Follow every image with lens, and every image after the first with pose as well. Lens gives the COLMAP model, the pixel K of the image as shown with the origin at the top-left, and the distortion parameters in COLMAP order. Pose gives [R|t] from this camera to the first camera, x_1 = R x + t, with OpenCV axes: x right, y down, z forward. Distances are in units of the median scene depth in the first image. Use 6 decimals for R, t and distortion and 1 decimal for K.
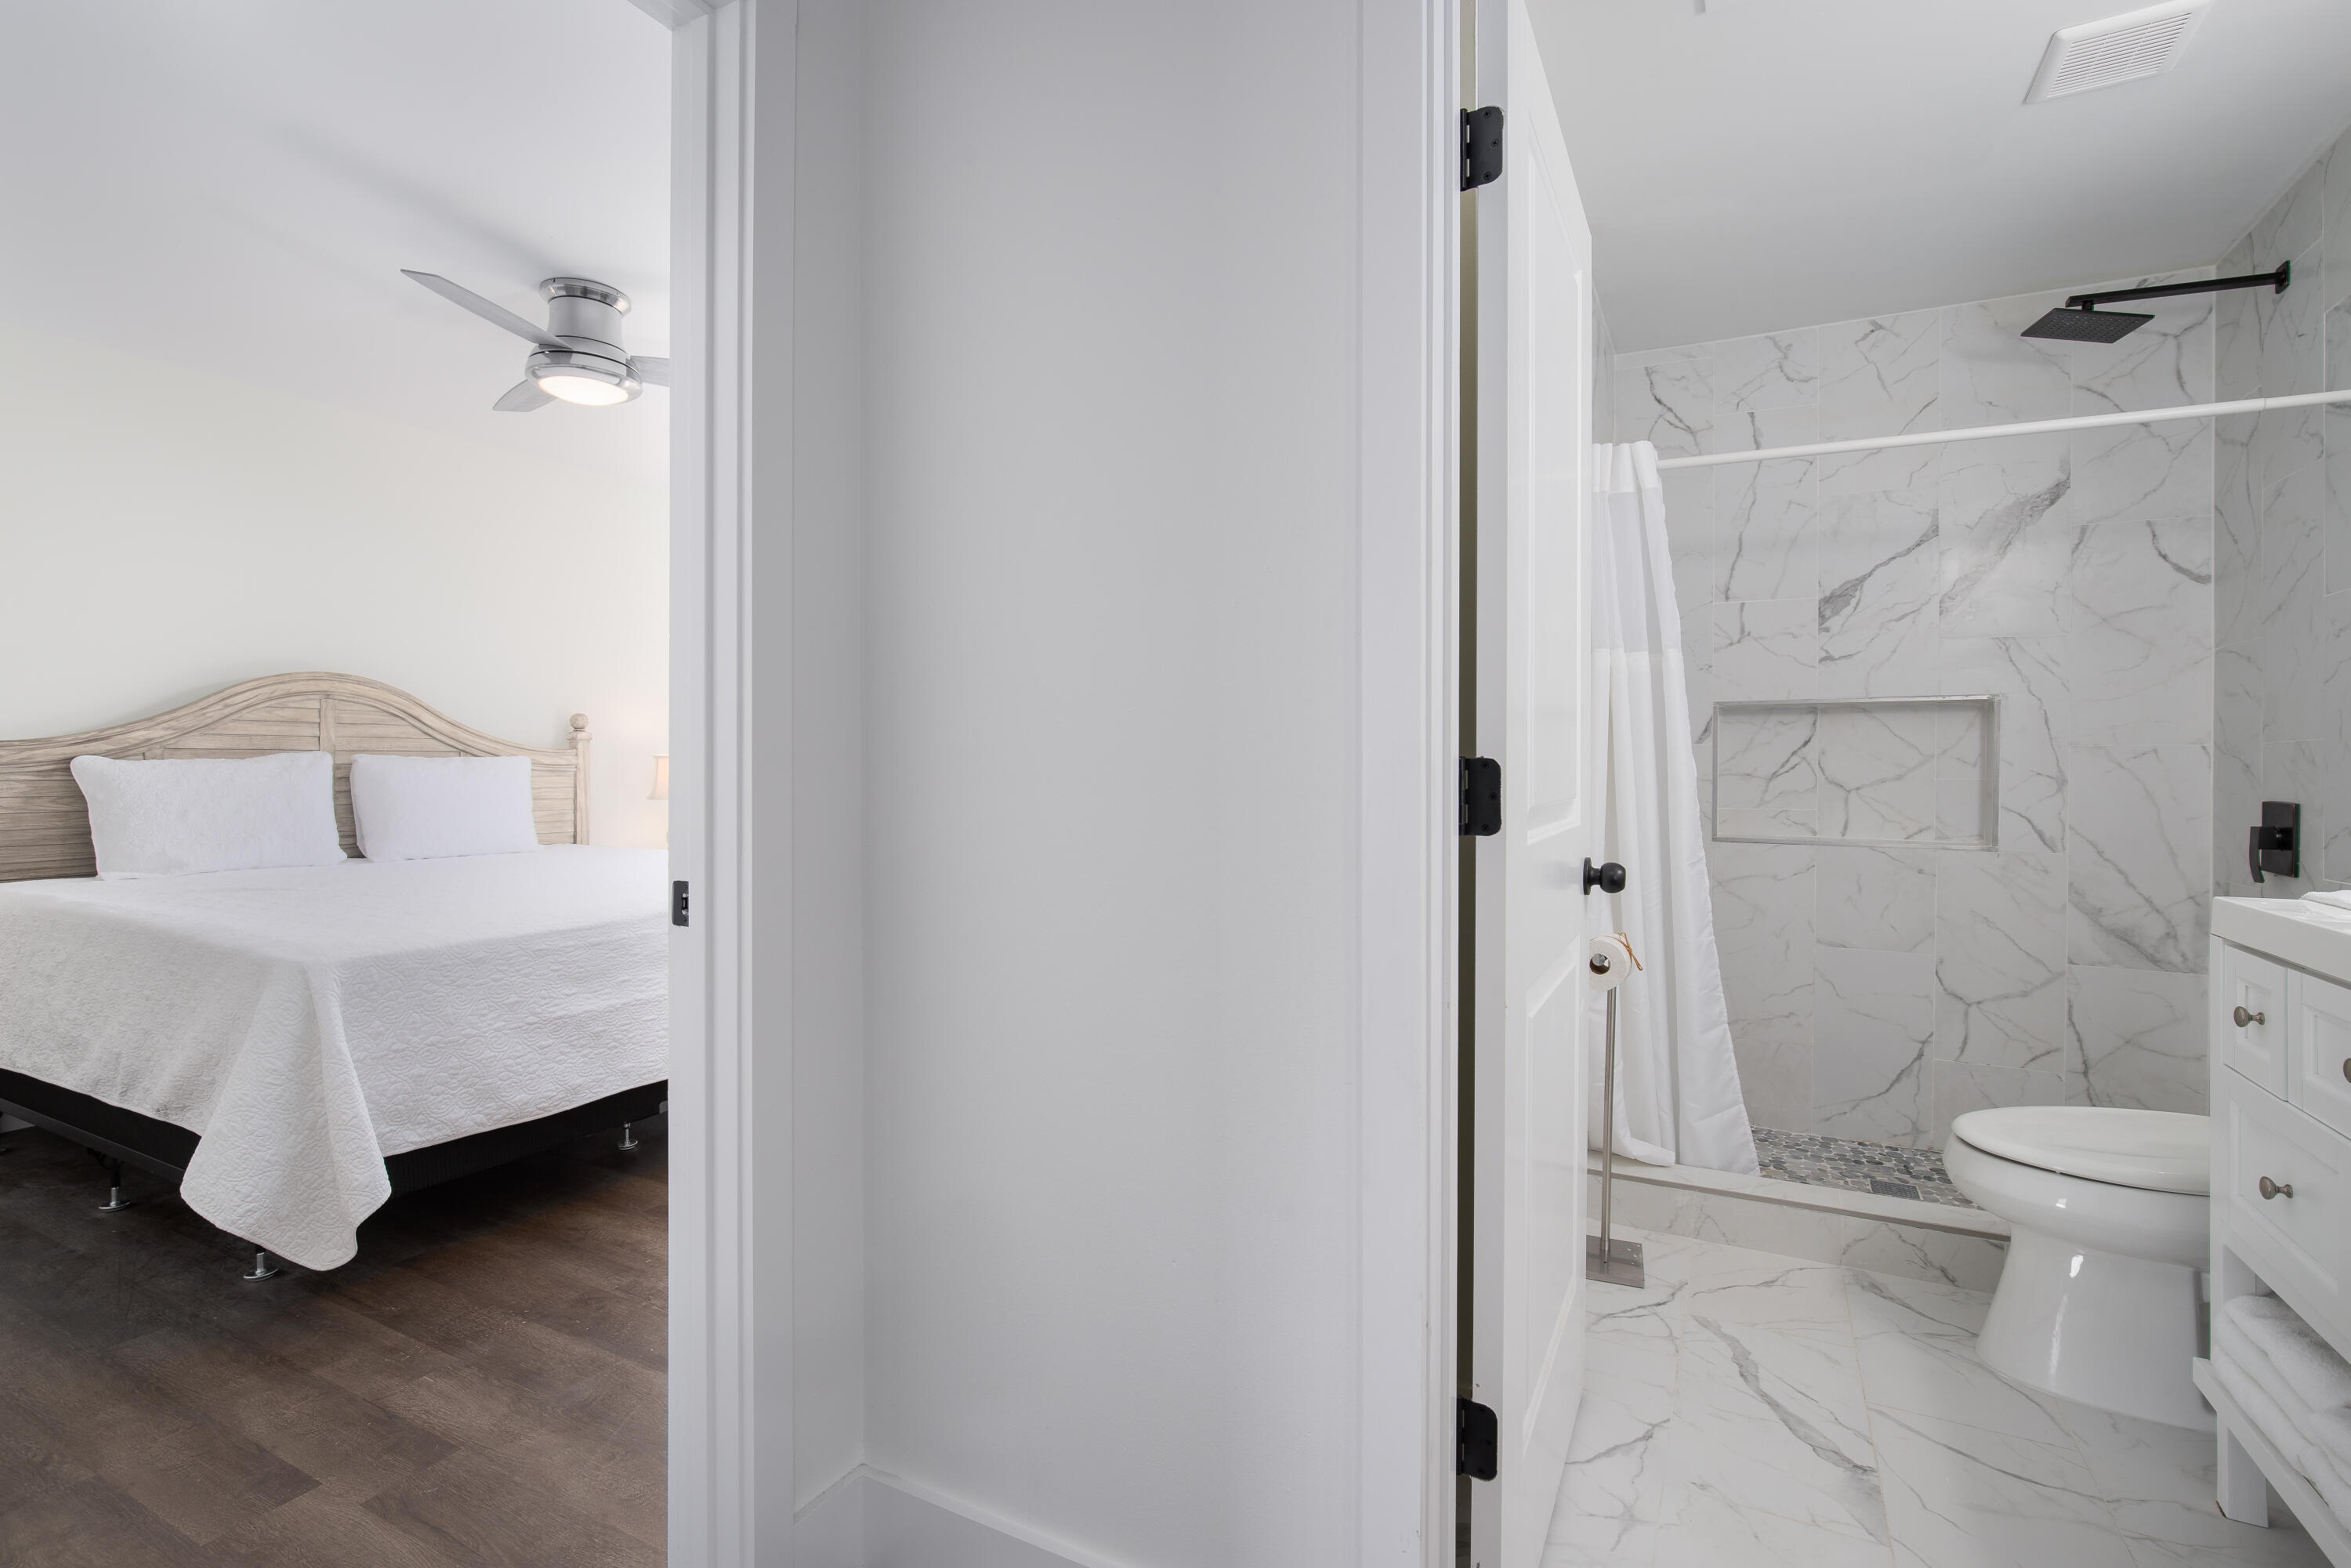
lens RADIAL K [[1060.3, 0, 1191.9], [0, 1060.3, 776.7], [0, 0, 1]] dist [-0.038145, 0.011302]
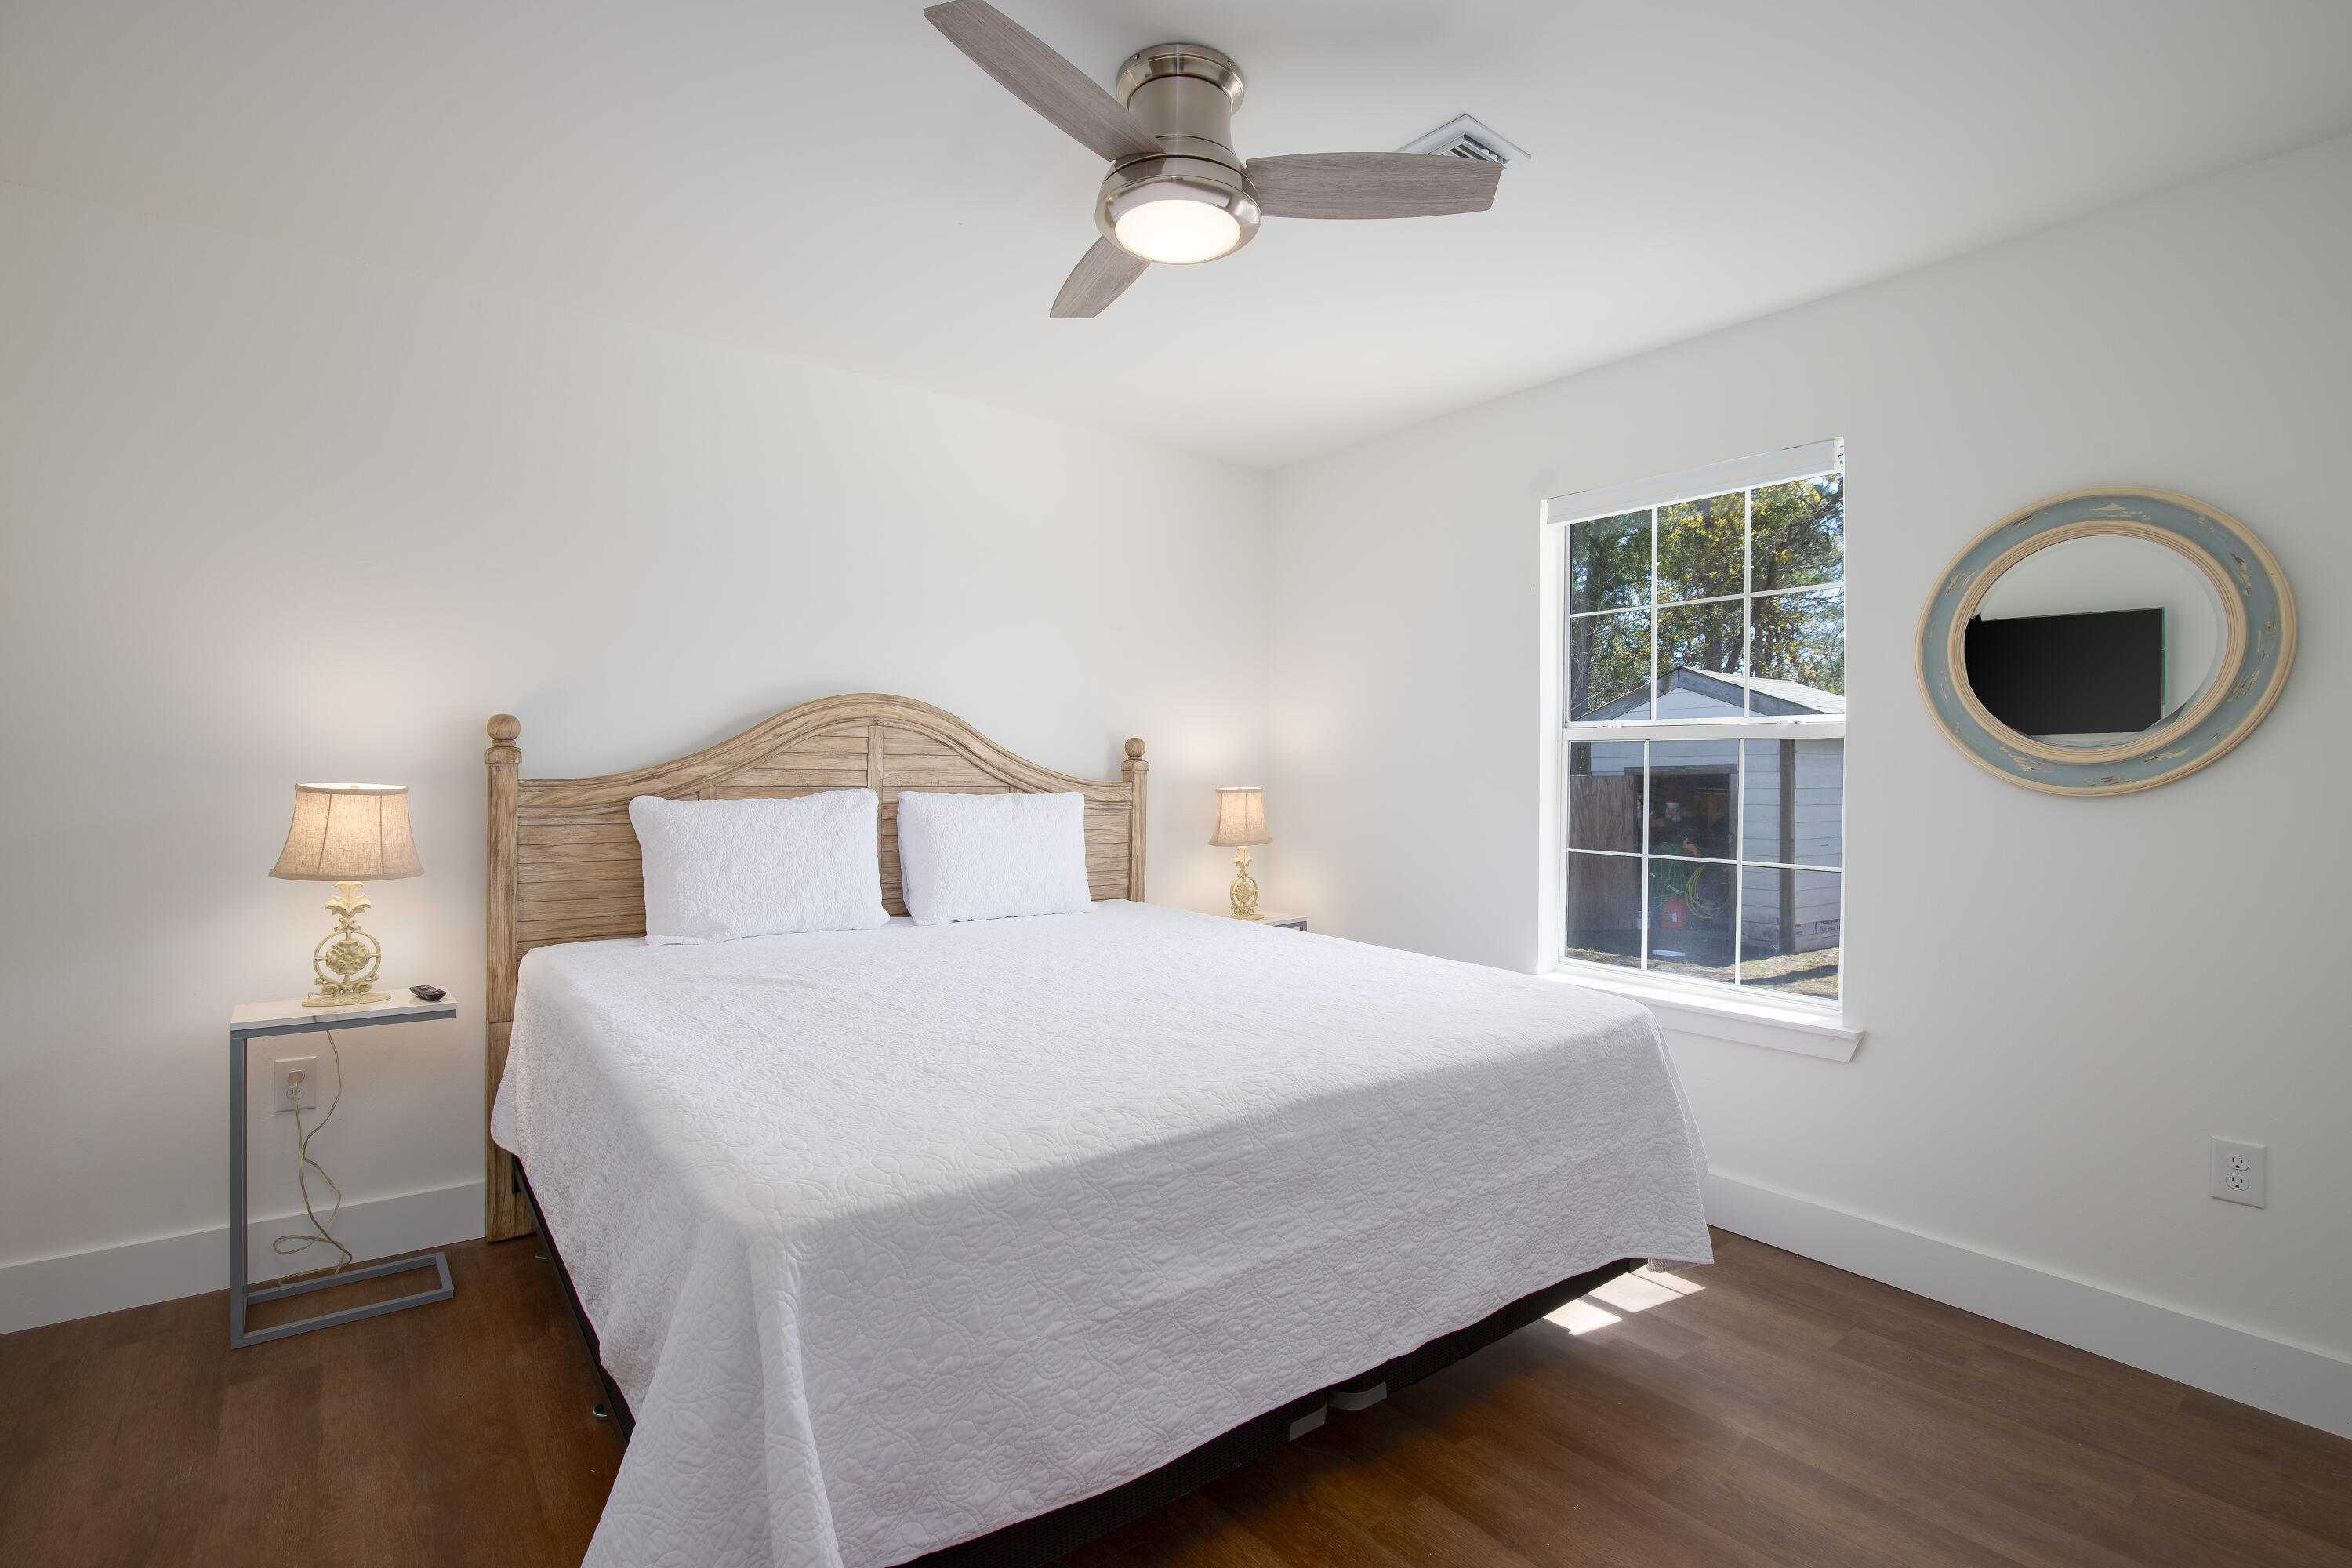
lens RADIAL K [[1060.8, 0, 1192.4], [0, 1060.8, 776.7], [0, 0, 1]] dist [-0.038145, 0.011302]
pose [[0.902078, 0.005679, -0.431536, -0.241512], [-0.010871, 0.999895, -0.009565, -0.029200], [0.431436, 0.013319, 0.902045, 0.352784]]
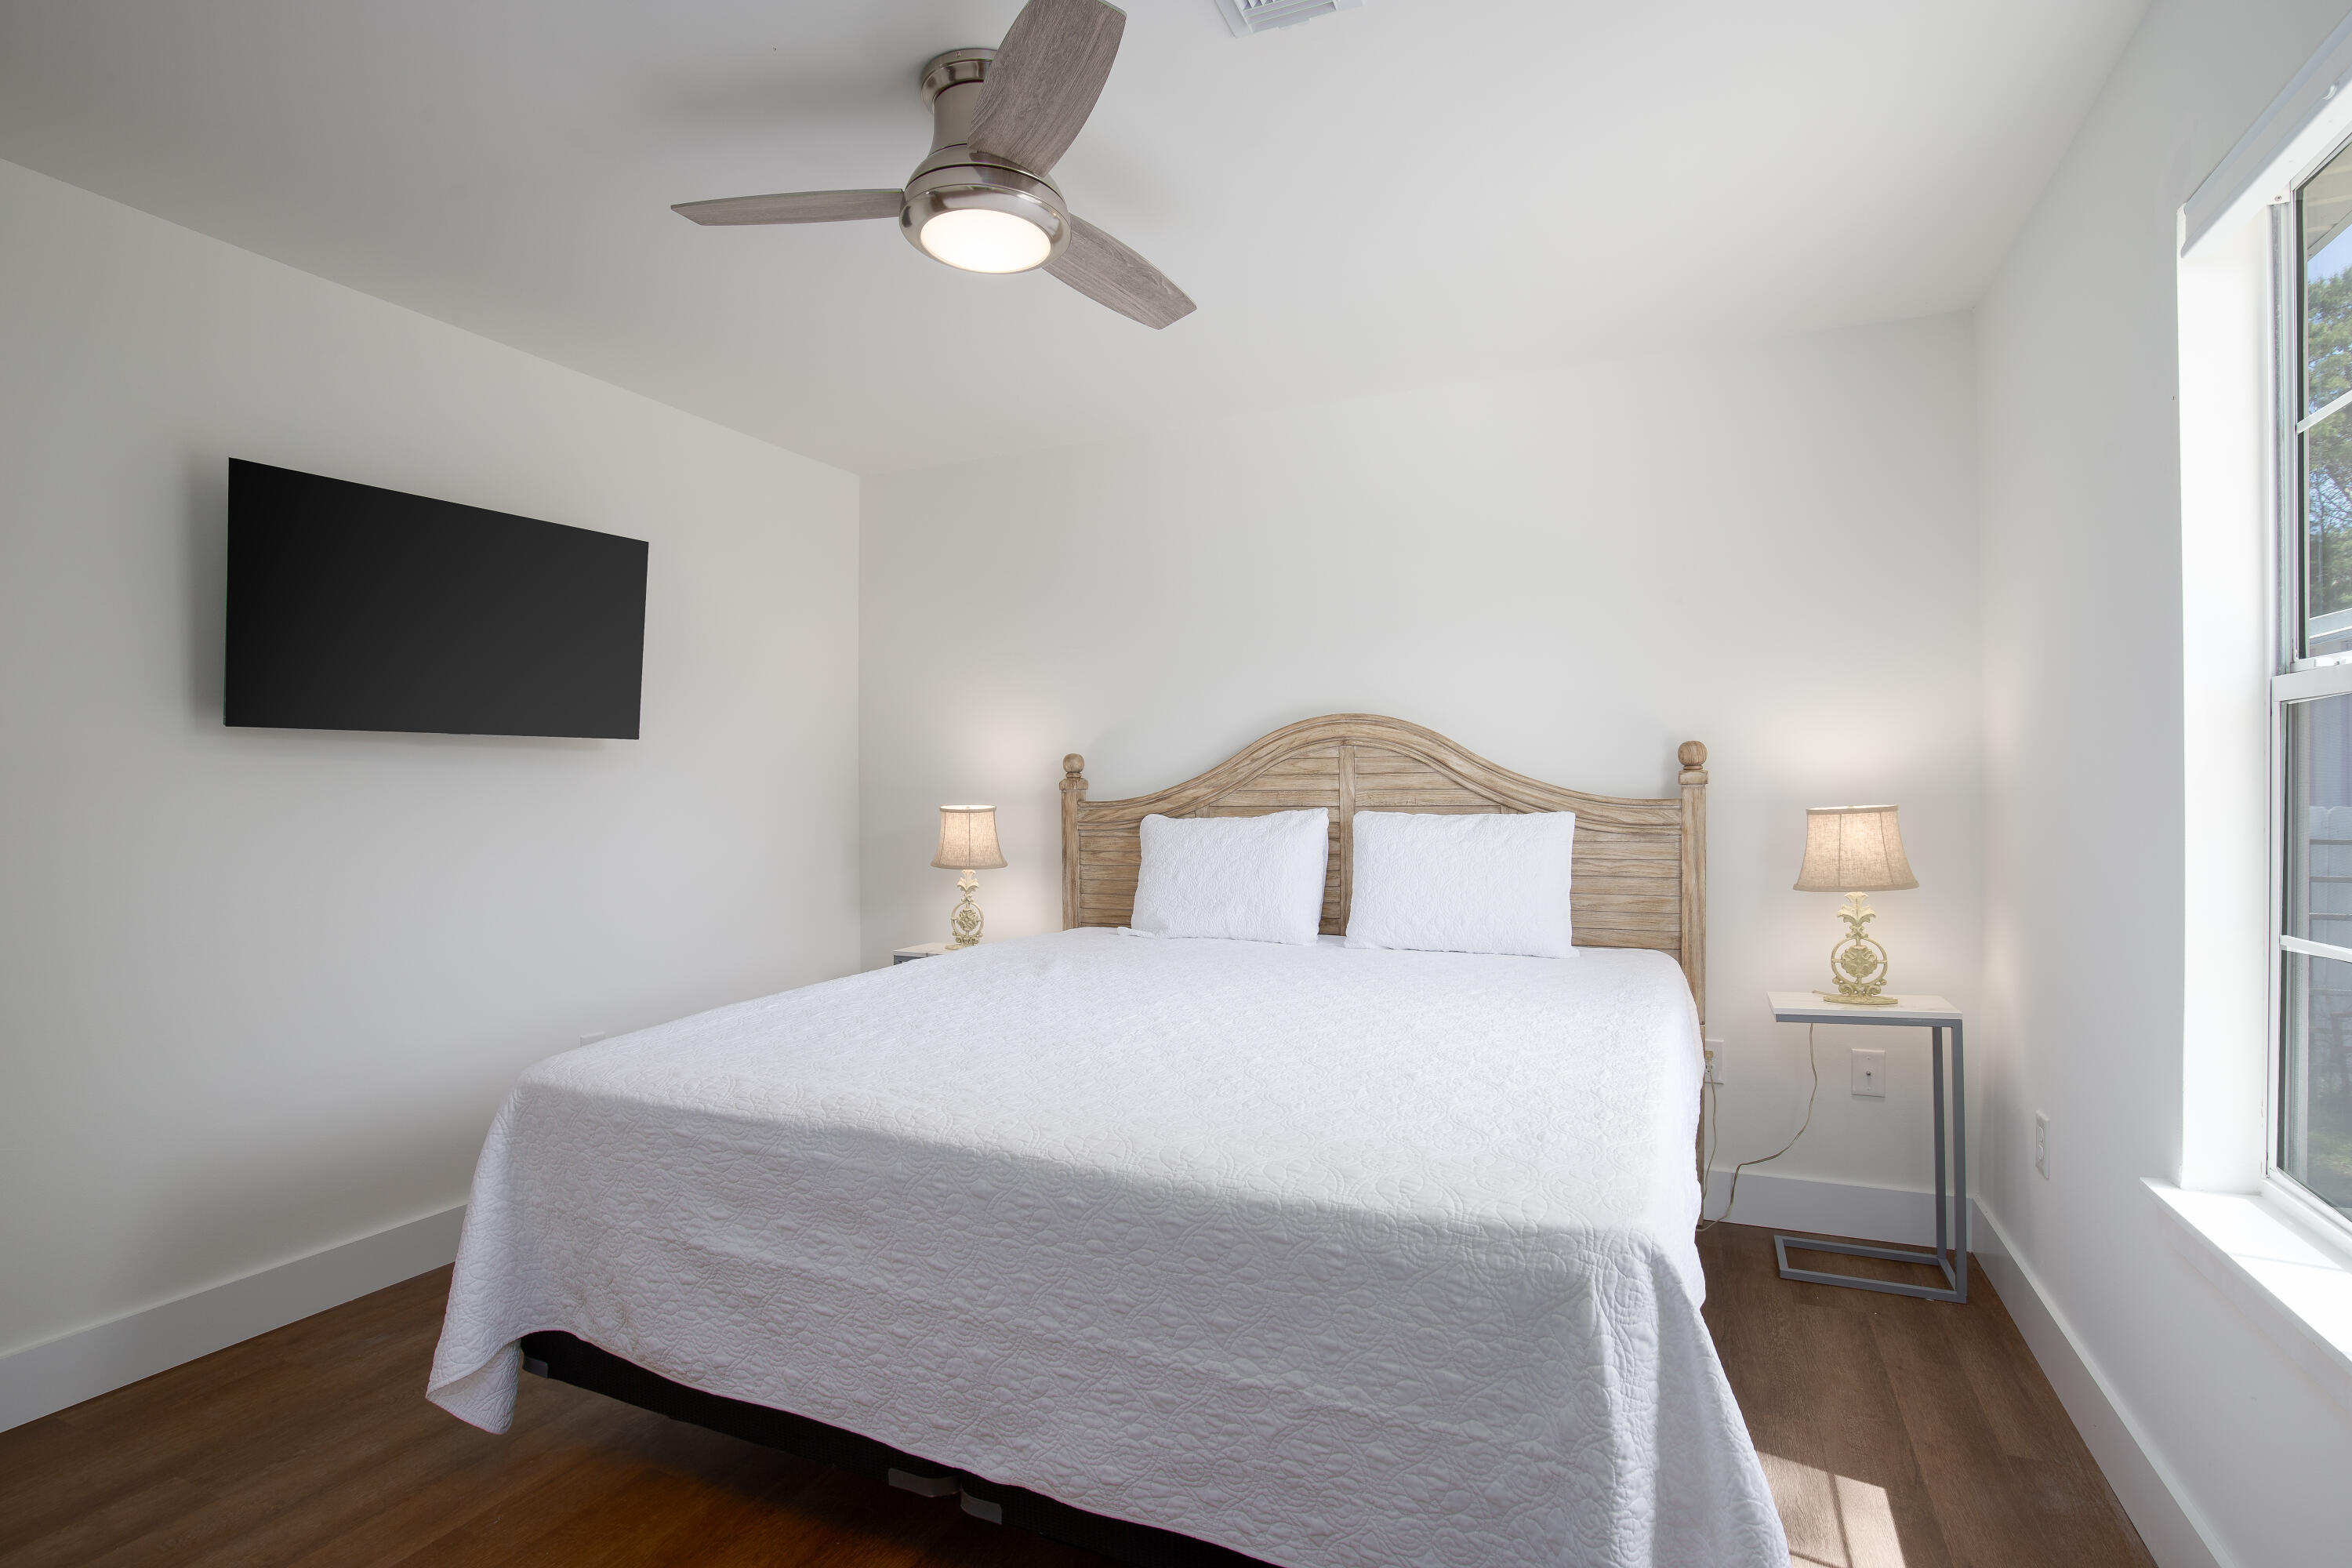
lens RADIAL K [[1068.9, 0, 1170.6], [0, 1068.9, 799.5], [0, 0, 1]] dist [-0.031046, -0.000042]
pose [[0.072032, 0.002085, -0.997400, 0.025596], [-0.003053, 0.999994, 0.001870, -0.033428], [0.997398, 0.002910, 0.072038, 0.826565]]
